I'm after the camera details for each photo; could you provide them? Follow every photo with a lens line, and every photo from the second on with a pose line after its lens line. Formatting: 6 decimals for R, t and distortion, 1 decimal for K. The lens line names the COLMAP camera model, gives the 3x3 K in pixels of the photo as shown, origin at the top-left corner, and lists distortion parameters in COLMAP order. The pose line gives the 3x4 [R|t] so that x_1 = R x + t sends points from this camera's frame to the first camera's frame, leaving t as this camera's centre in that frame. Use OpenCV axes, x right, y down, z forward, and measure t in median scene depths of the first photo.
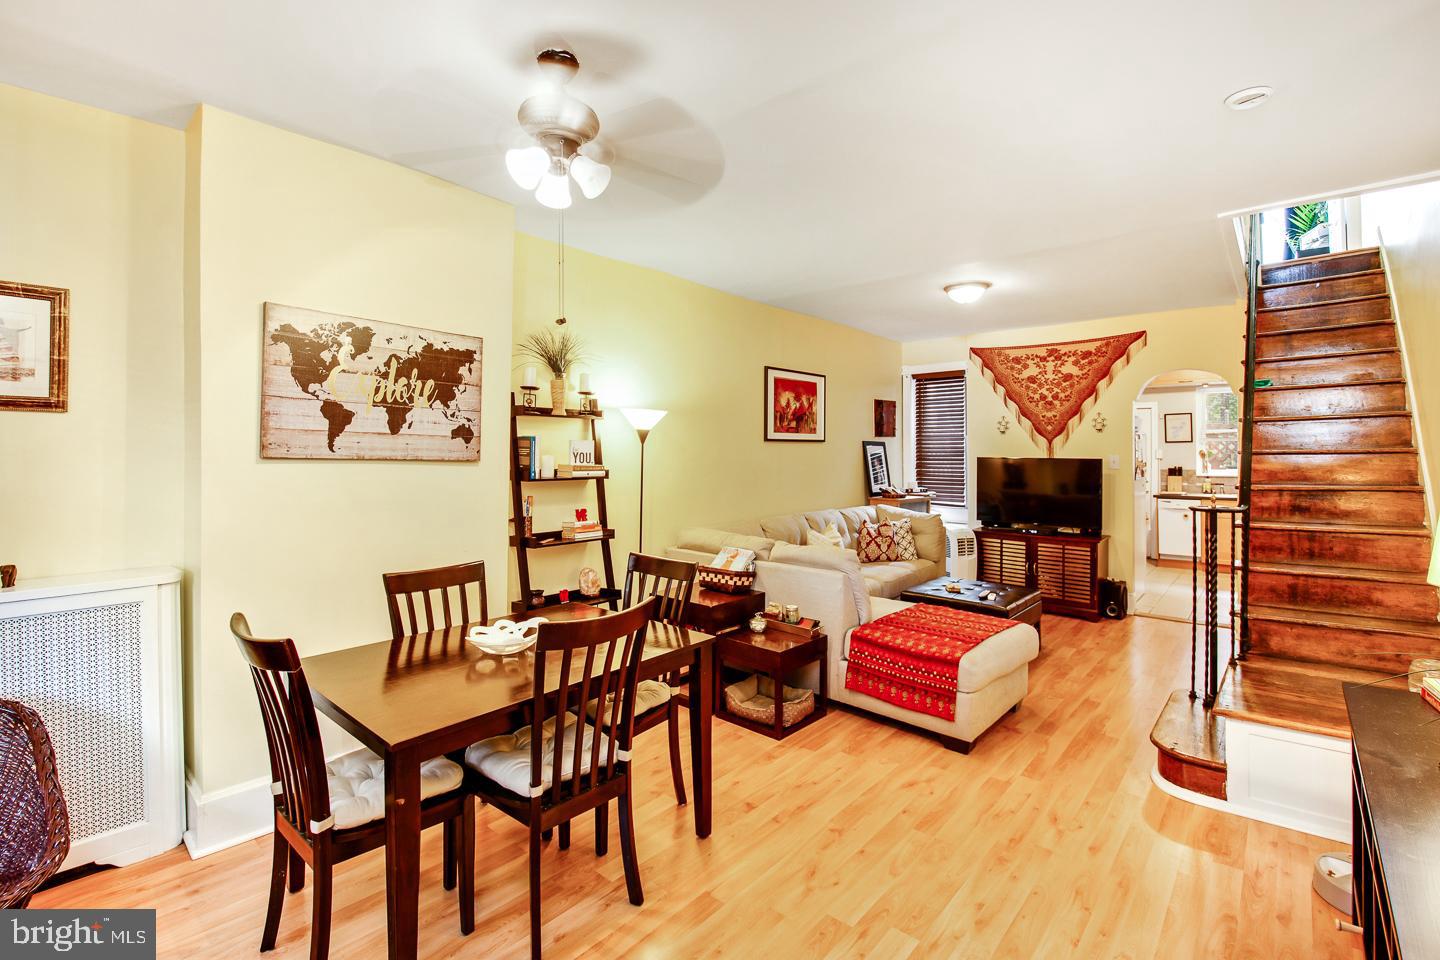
lens RADIAL K [[646.9, 0, 753.2], [0, 646.9, 444.2], [0, 0, 1]] dist [-0.000240, -0.002006]
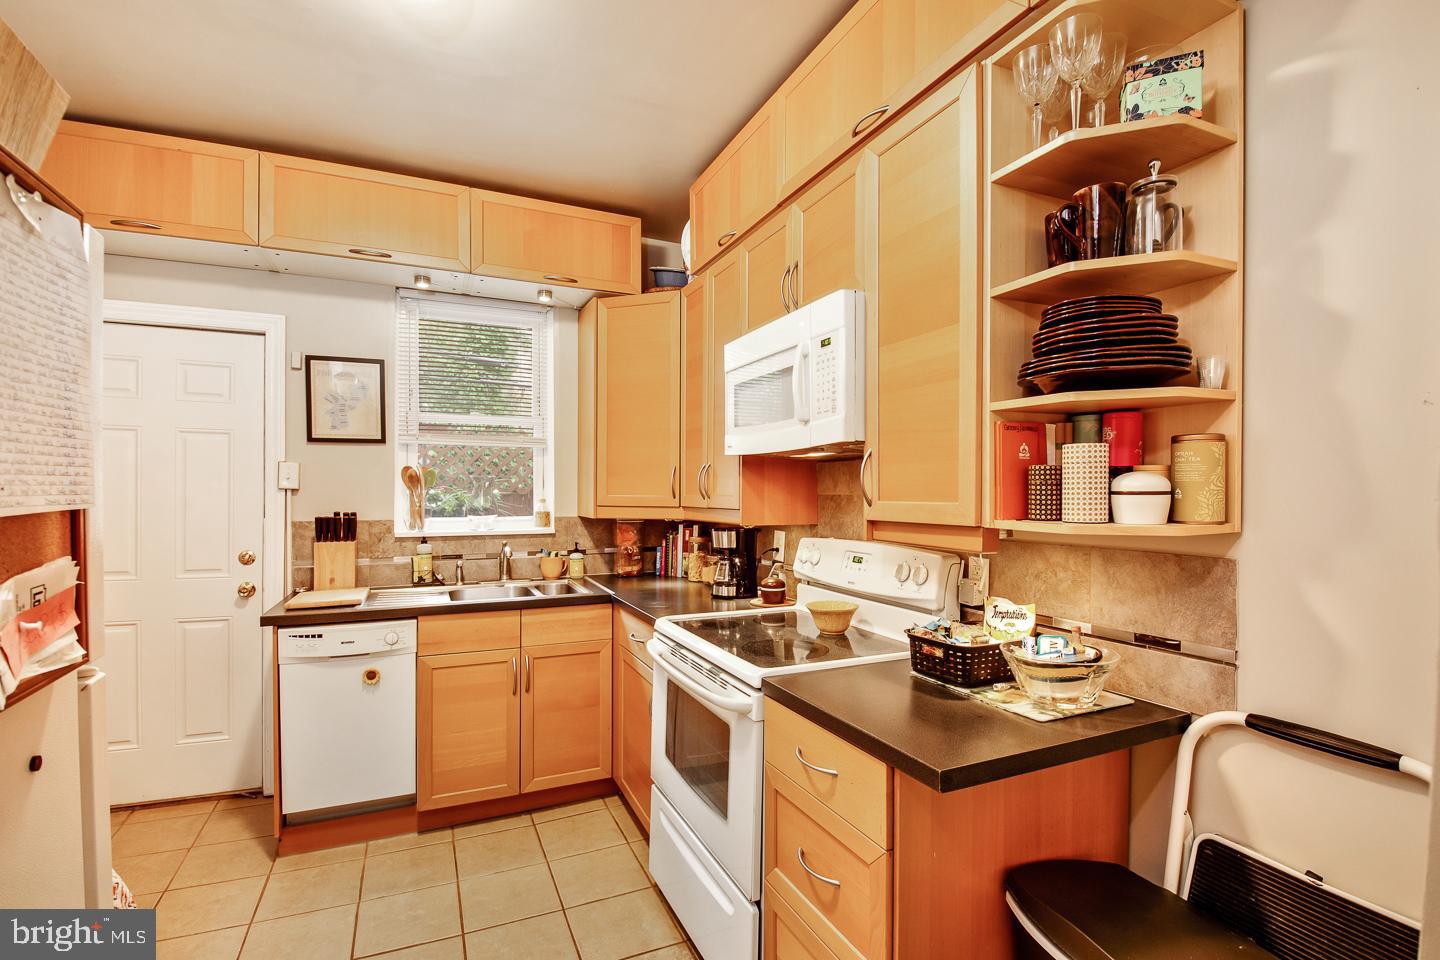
lens RADIAL K [[646.9, 0, 764.0], [0, 646.9, 489.9], [0, 0, 1]] dist [-0.000240, -0.002006]
pose [[0.385017, -0.002777, 0.922905, 0.602590], [-0.015357, 0.999838, 0.009415, 0.022196], [-0.922782, -0.017798, 0.384912, 0.936492]]
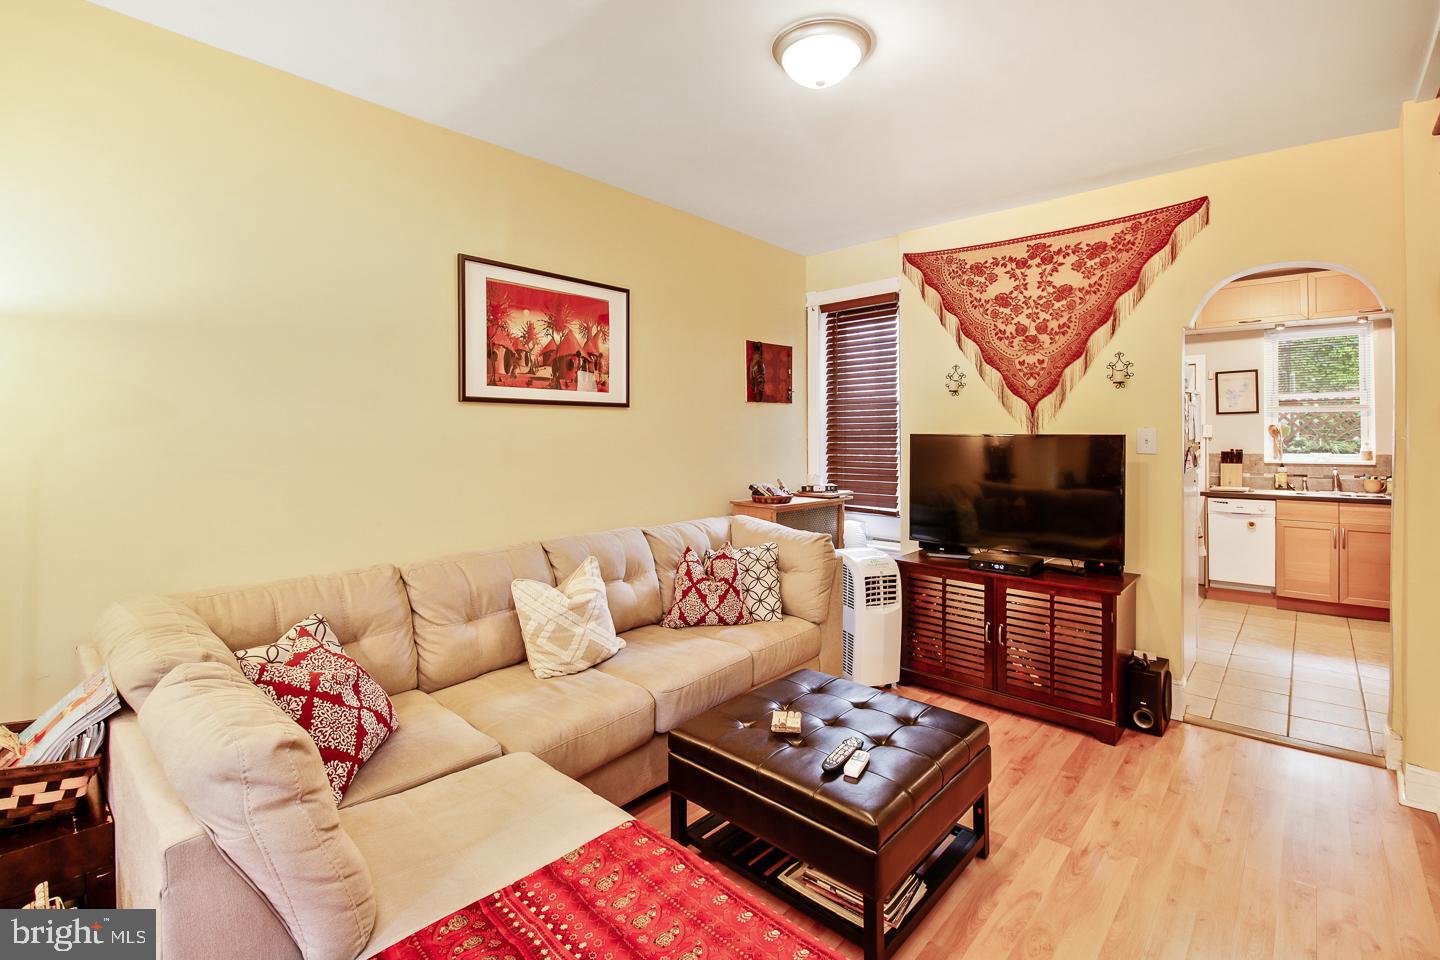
lens RADIAL K [[646.9, 0, 746.9], [0, 646.9, 435.4], [0, 0, 1]] dist [-0.000240, -0.002006]
pose [[0.999546, -0.003079, -0.029981, 0.225799], [0.003390, 0.999941, 0.010344, 0.015456], [0.029947, -0.010441, 0.999497, 0.424336]]
